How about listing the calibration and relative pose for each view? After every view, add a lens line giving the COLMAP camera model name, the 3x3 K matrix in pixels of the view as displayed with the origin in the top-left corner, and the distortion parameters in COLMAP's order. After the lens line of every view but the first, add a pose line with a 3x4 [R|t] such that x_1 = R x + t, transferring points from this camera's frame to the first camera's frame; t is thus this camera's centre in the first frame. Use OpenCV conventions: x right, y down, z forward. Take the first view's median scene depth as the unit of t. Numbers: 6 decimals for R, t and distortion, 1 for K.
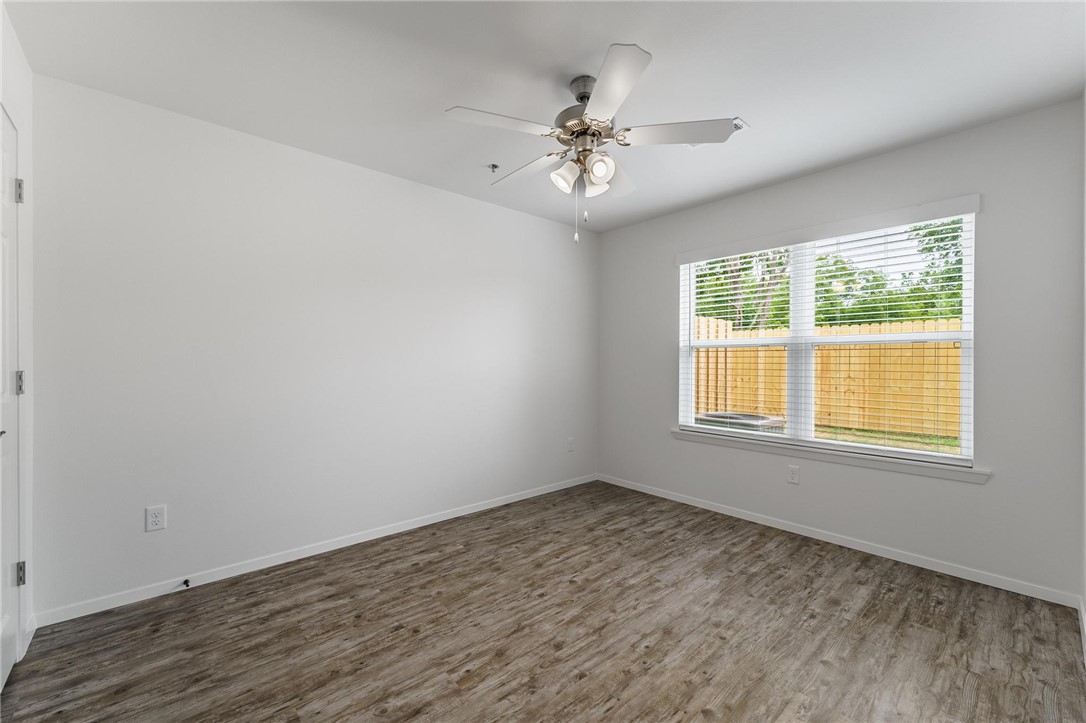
lens RADIAL K [[441.4, 0, 542.8], [0, 441.4, 362.5], [0, 0, 1]] dist [0.005337, 0.000573]
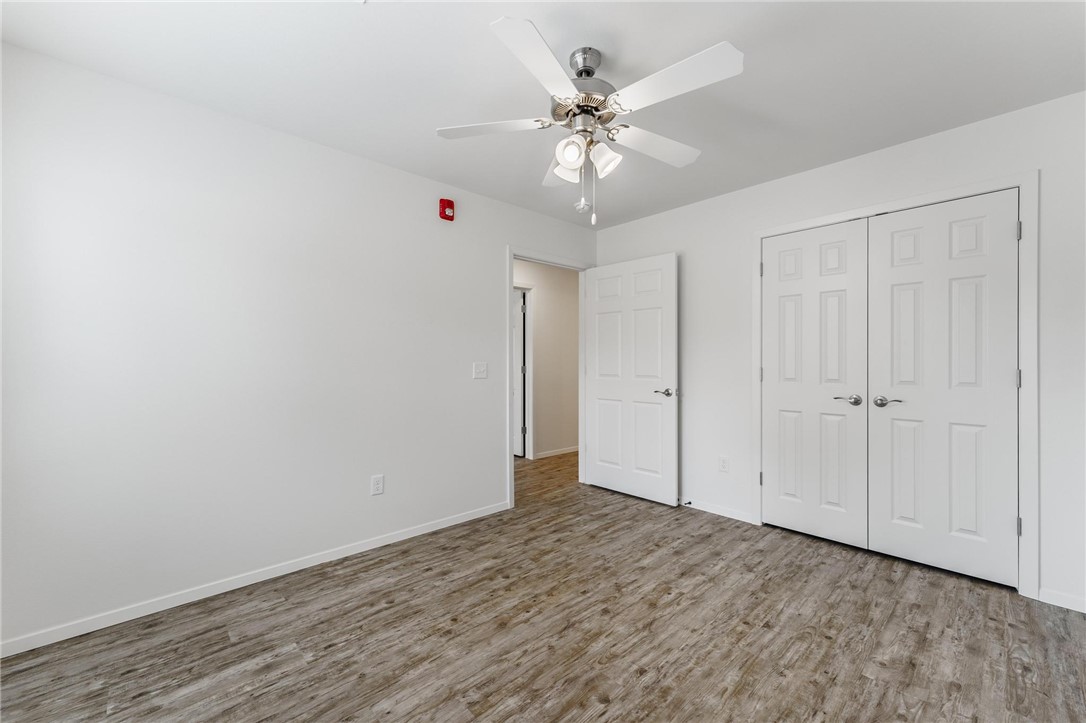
lens RADIAL K [[441.4, 0, 543.2], [0, 441.4, 362.3], [0, 0, 1]] dist [0.005337, 0.000573]
pose [[-0.999626, -0.000853, -0.027328, 0.210400], [-0.000889, 0.999999, 0.001317, -0.001304], [0.027326, 0.001341, -0.999626, 1.973342]]
